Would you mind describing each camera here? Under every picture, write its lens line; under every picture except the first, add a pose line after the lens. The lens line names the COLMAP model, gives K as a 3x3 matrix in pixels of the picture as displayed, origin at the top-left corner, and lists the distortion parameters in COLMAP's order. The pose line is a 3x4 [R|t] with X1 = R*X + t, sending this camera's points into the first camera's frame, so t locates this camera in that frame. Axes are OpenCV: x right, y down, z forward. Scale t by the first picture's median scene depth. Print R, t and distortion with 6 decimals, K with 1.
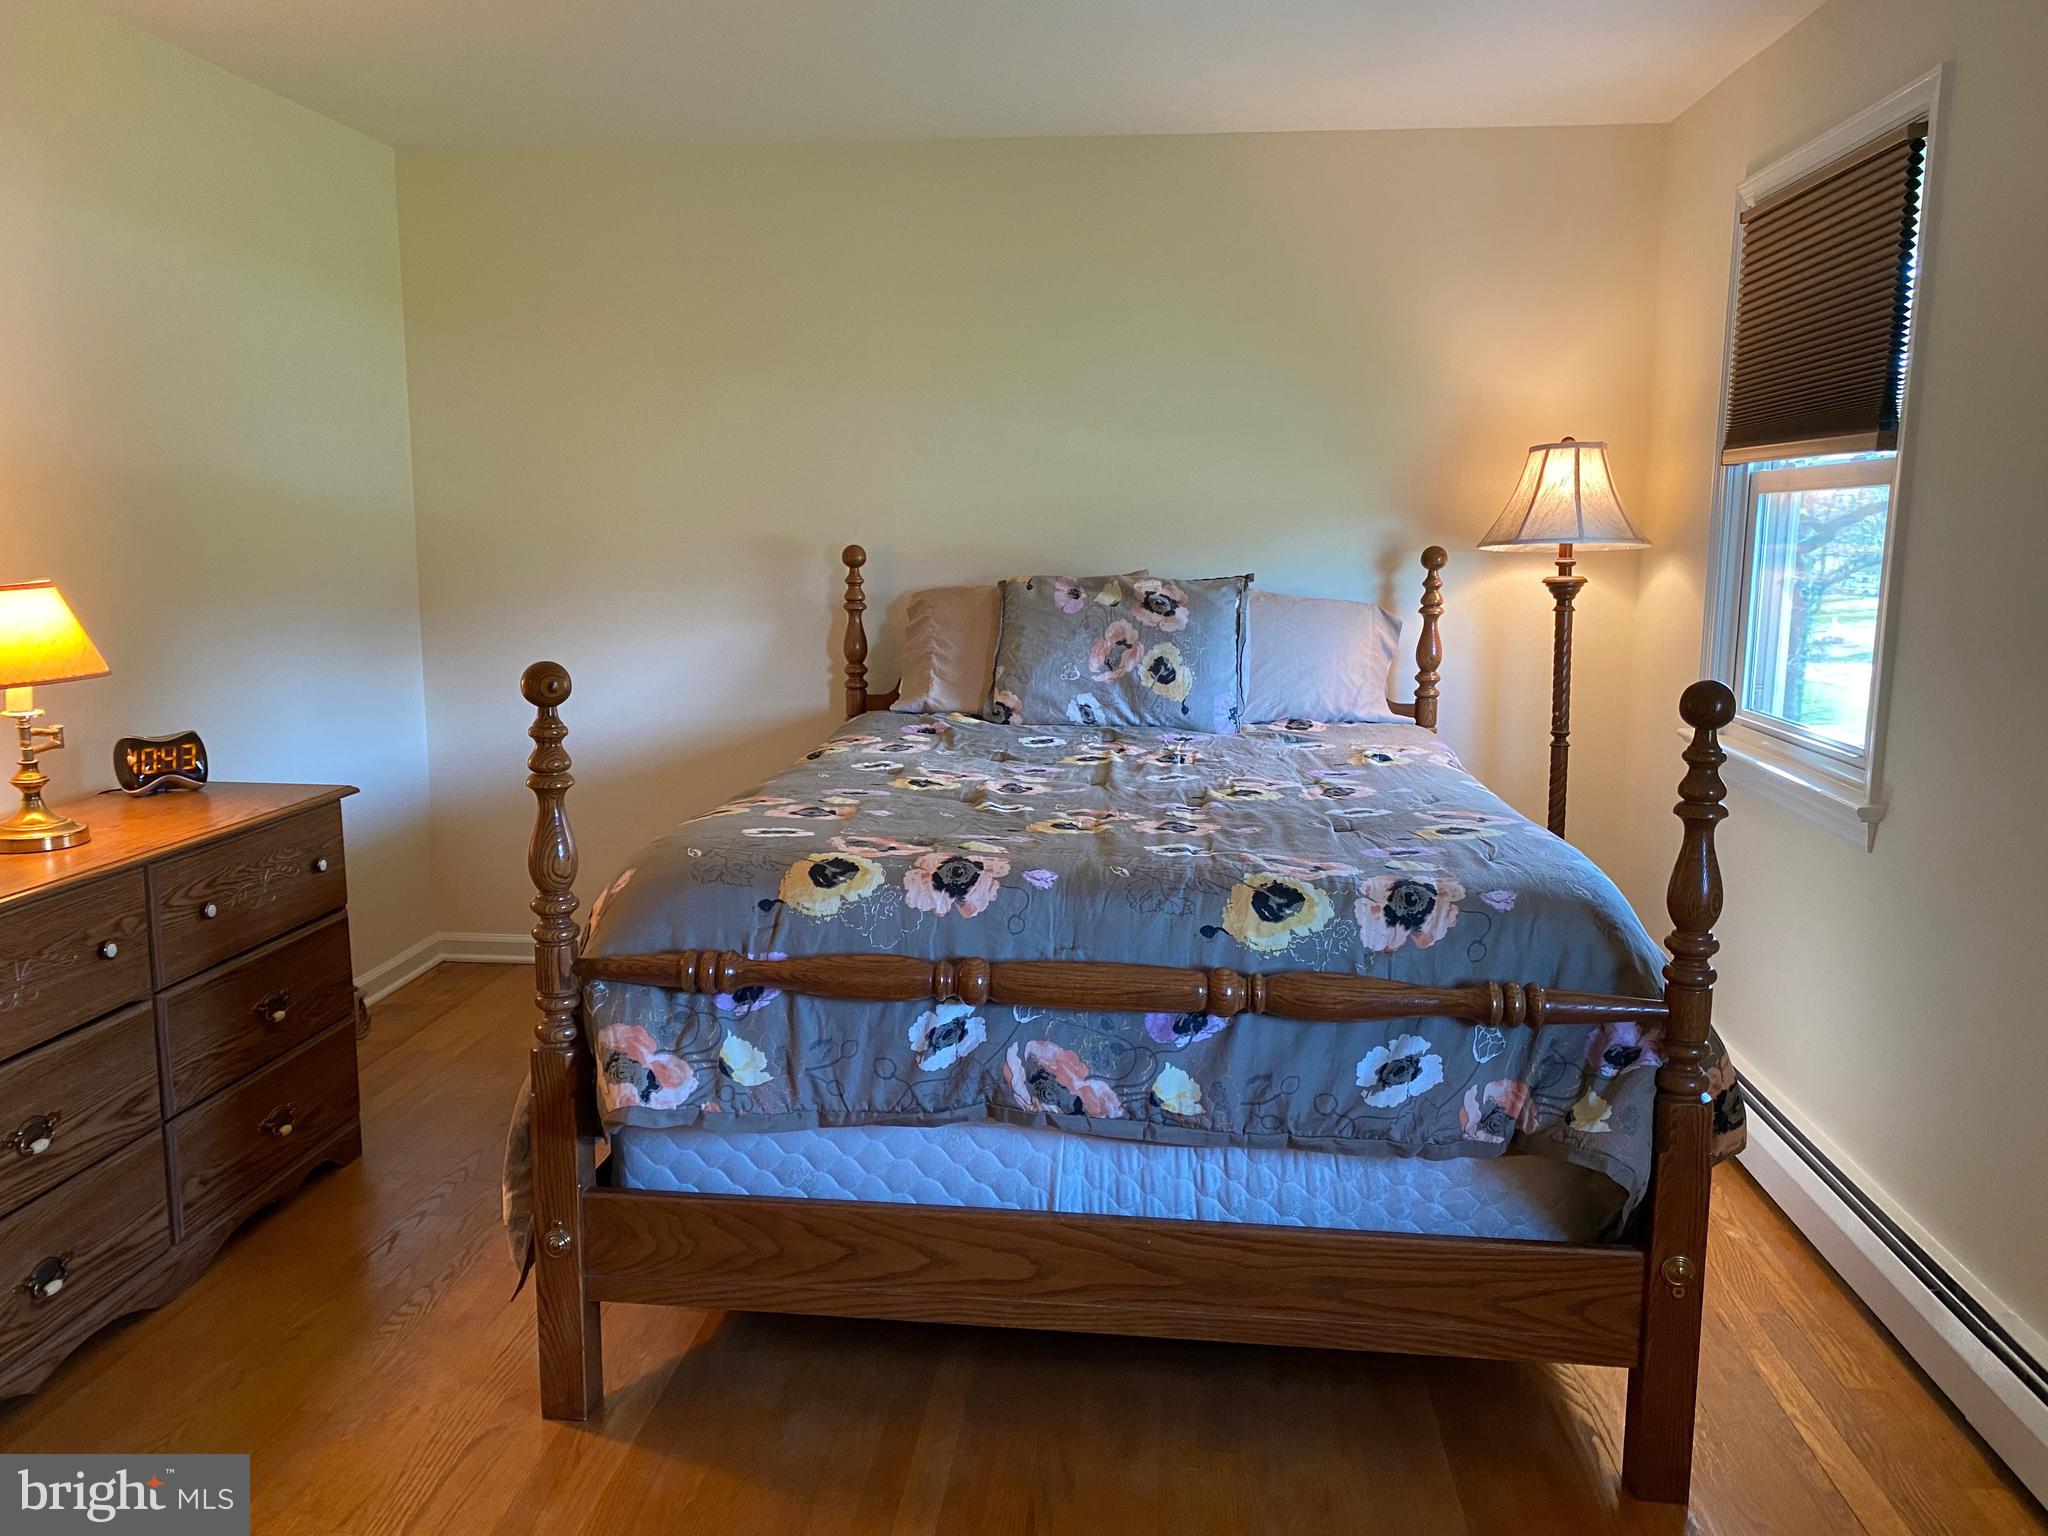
lens RADIAL K [[1590.6, 0, 1017.4], [0, 1590.6, 770.4], [0, 0, 1]] dist [0.200945, -0.349257]
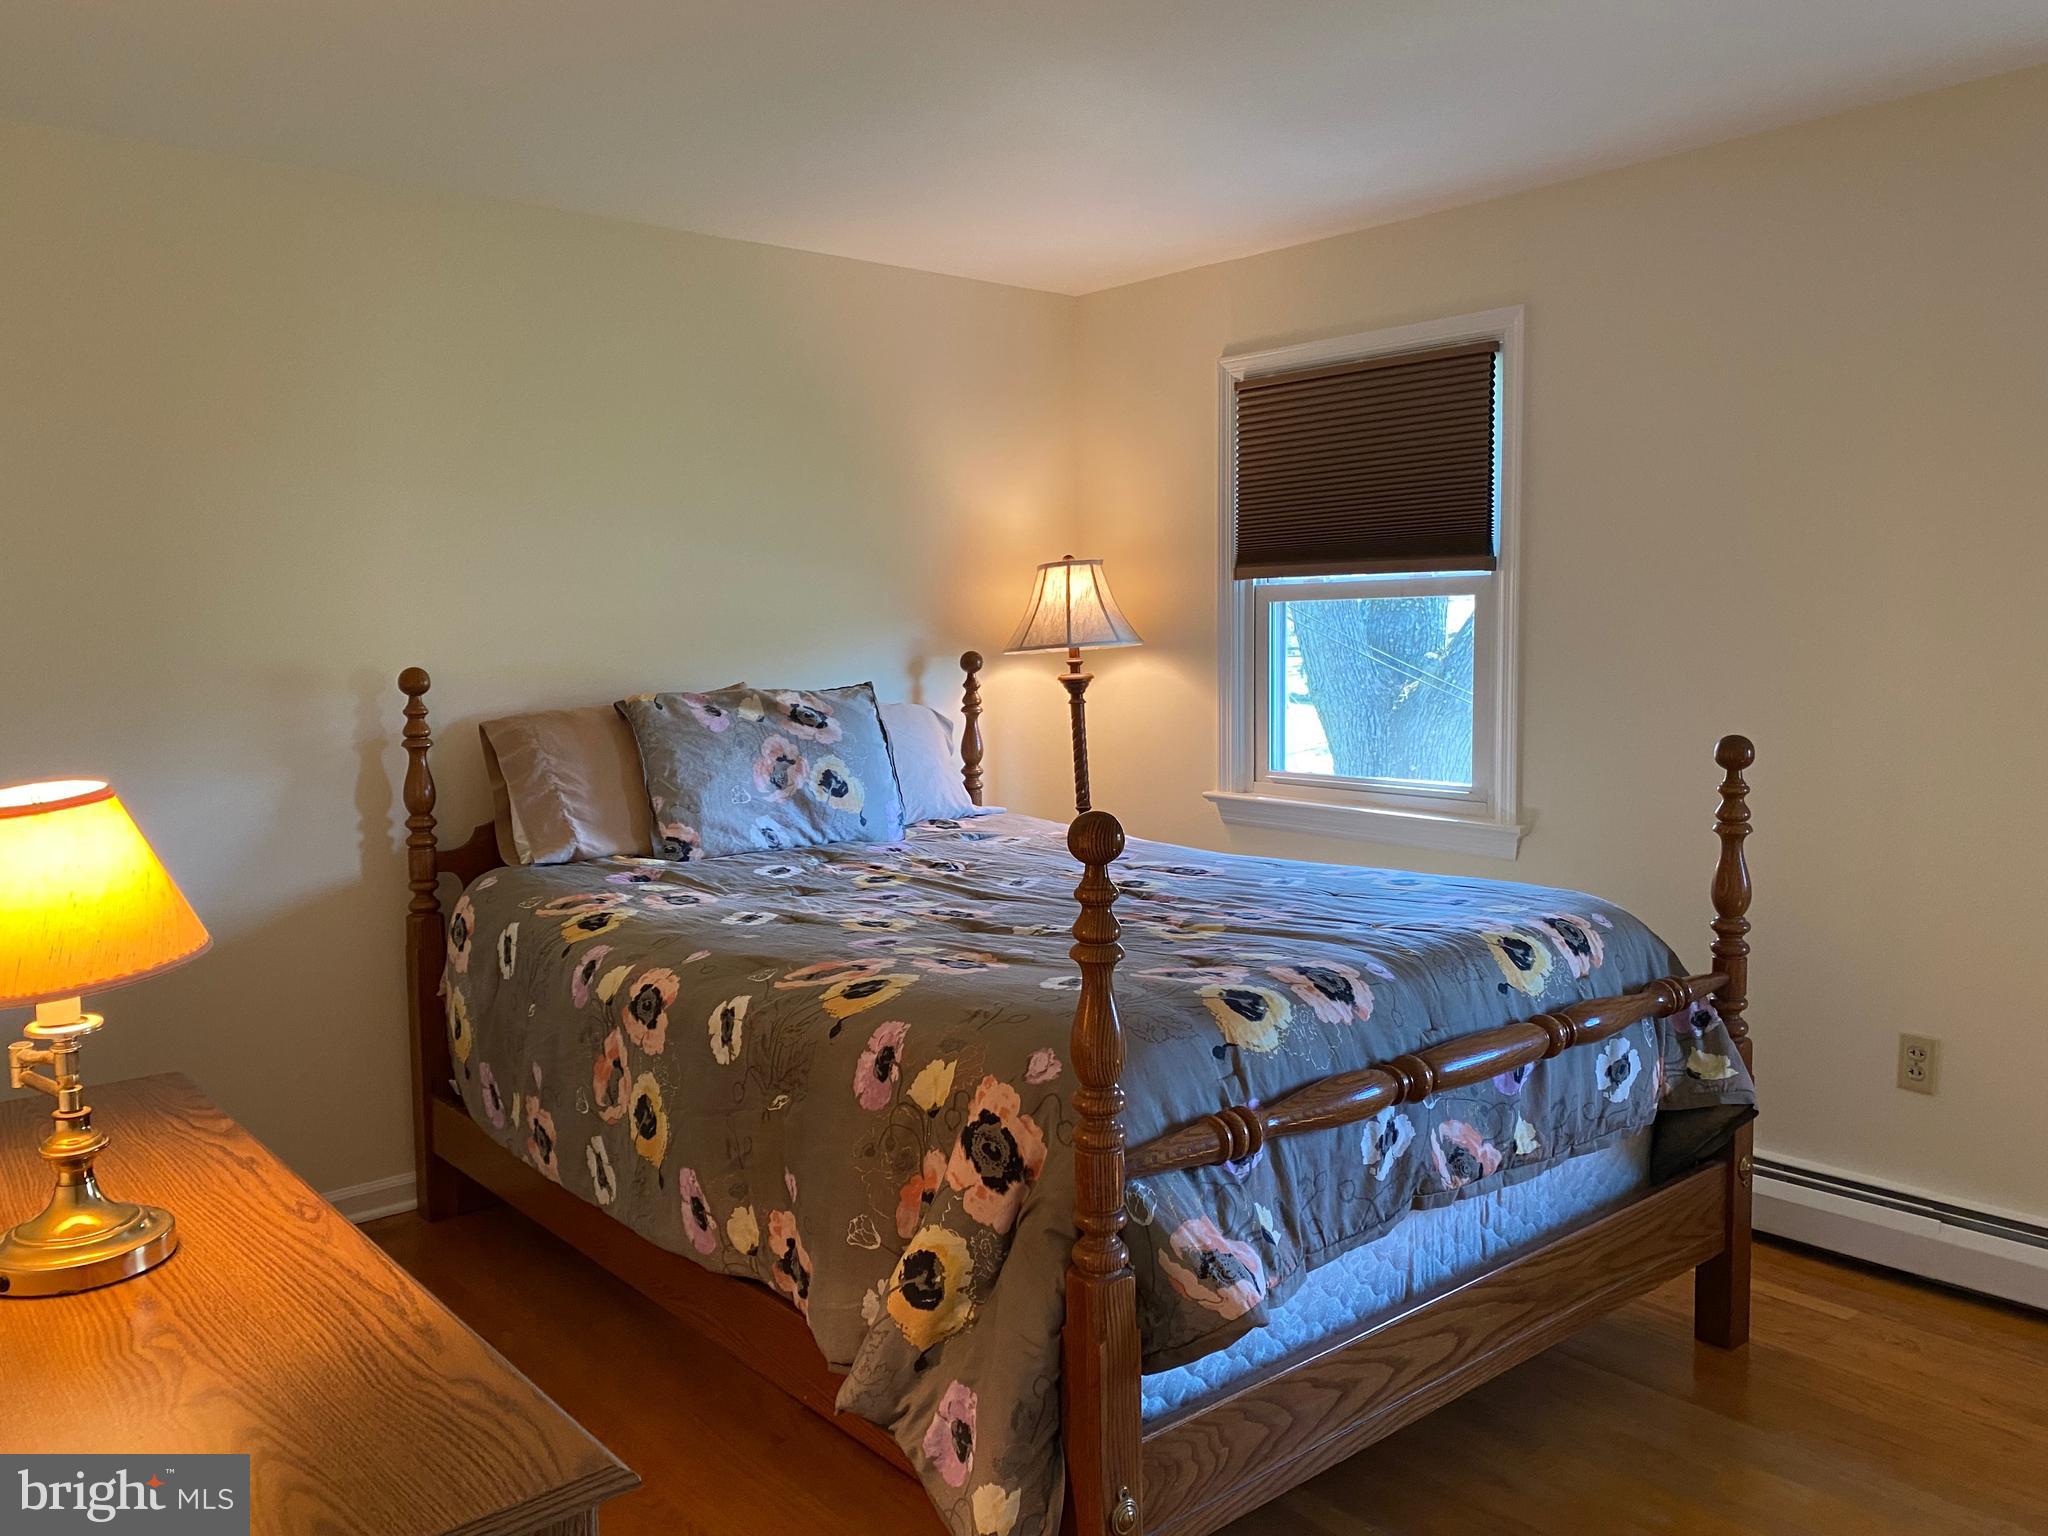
lens RADIAL K [[1556.1, 0, 1029.2], [0, 1556.1, 775.0], [0, 0, 1]] dist [0.099834, -0.127016]
pose [[0.686384, -0.088252, 0.721865, -0.505428], [0.130041, 0.991506, -0.002431, -0.049980], [-0.715518, 0.095541, 0.692030, 0.260571]]
